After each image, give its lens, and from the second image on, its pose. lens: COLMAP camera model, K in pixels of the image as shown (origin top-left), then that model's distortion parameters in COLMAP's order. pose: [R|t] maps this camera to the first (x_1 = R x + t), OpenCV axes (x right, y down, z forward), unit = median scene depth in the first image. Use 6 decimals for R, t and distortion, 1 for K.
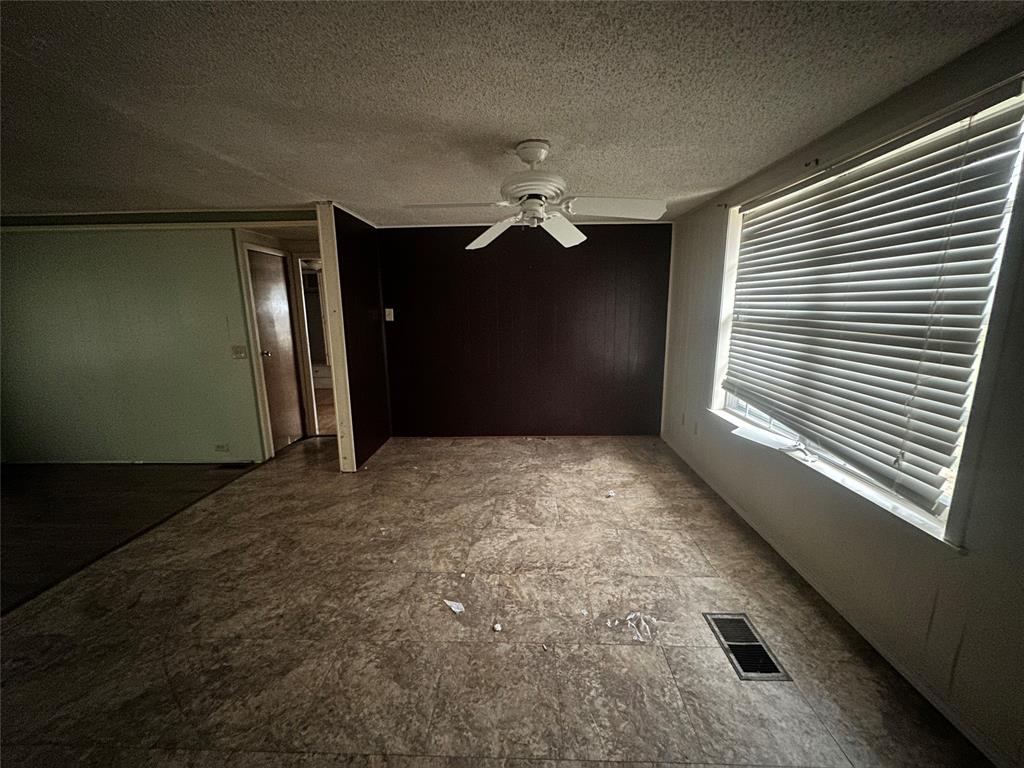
lens RADIAL K [[409.1, 0, 509.8], [0, 409.1, 384.6], [0, 0, 1]] dist [-0.000400, -0.000149]
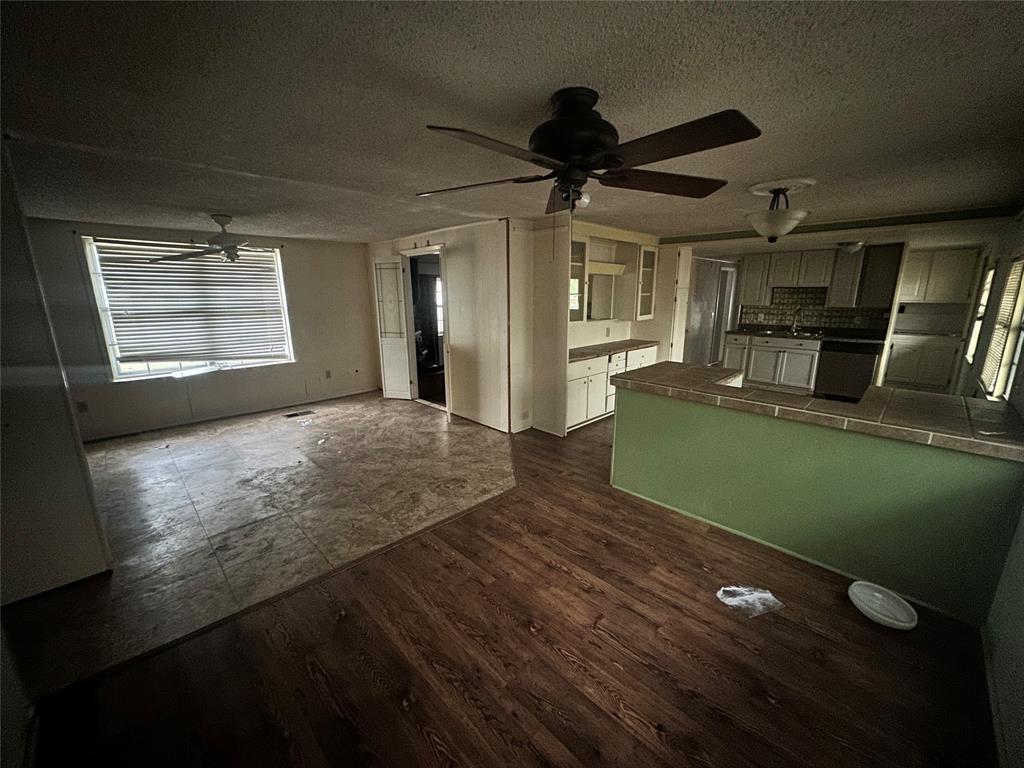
lens RADIAL K [[409.1, 0, 511.6], [0, 409.1, 385.5], [0, 0, 1]] dist [-0.000400, -0.000149]
pose [[-0.729085, -0.132505, 0.671474, -2.098079], [0.139131, 0.931902, 0.334964, -0.298917], [-0.670133, 0.337640, -0.661000, 1.511334]]
